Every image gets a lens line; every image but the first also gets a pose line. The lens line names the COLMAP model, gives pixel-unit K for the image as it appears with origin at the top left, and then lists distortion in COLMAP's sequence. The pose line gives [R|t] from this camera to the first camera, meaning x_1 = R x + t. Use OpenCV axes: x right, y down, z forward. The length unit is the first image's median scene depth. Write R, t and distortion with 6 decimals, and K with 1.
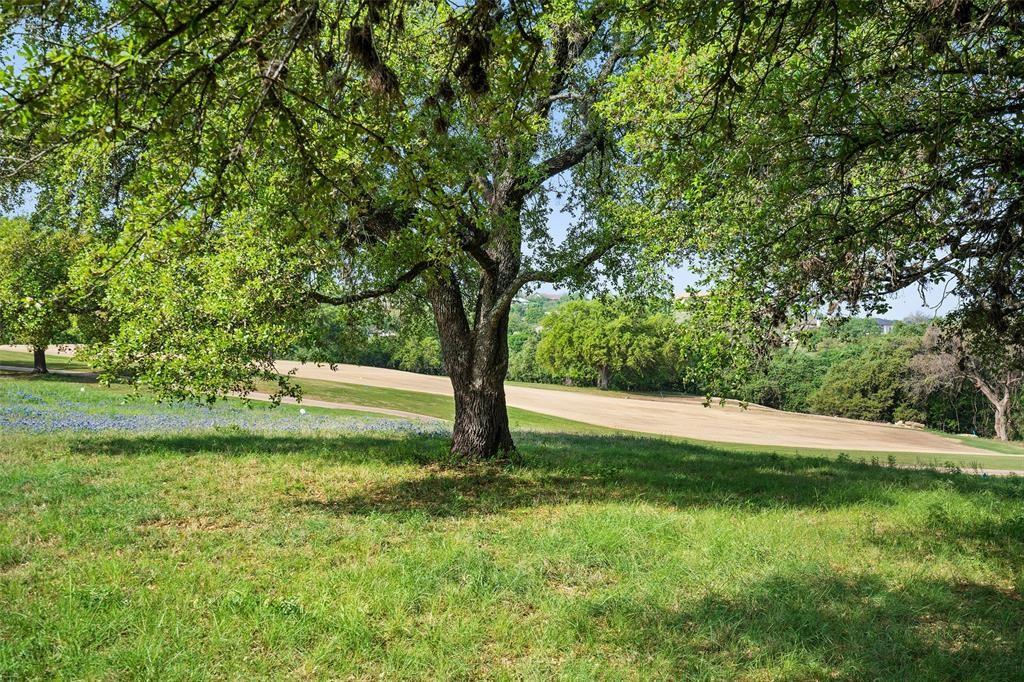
lens RADIAL K [[977.1, 0, 511.3], [0, 977.1, 359.1], [0, 0, 1]] dist [0.099072, 0.004294]
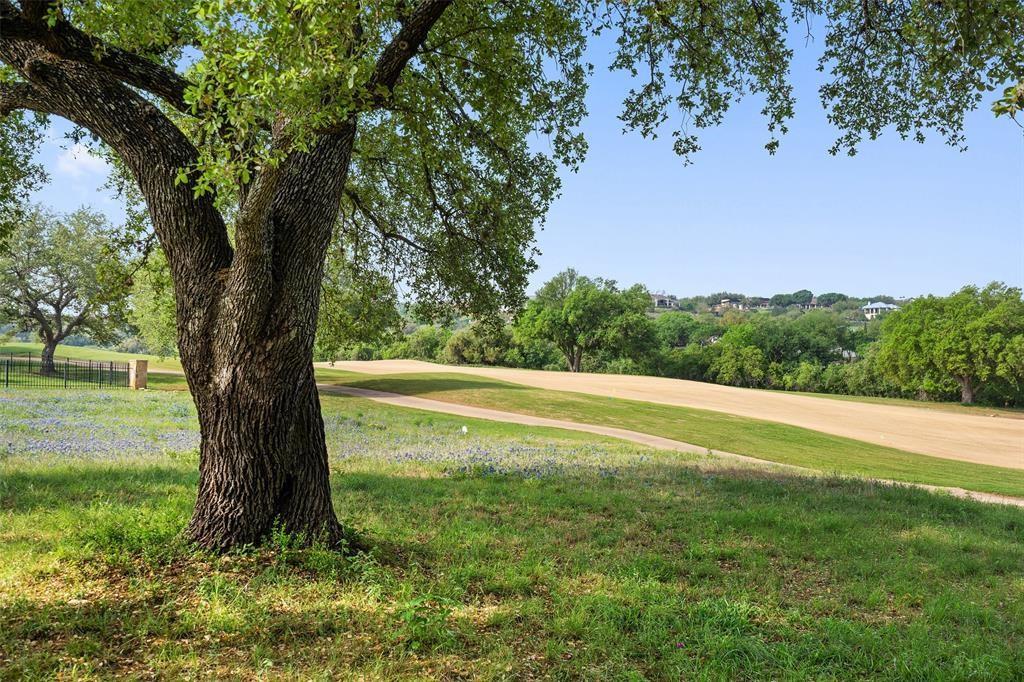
lens RADIAL K [[977.1, 0, 511.3], [0, 977.1, 359.1], [0, 0, 1]] dist [0.099072, 0.004294]
pose [[0.933565, -0.014513, -0.358114, 0.041442], [0.008952, 0.999812, -0.017183, 0.003989], [0.358296, 0.012836, 0.933520, 0.102479]]
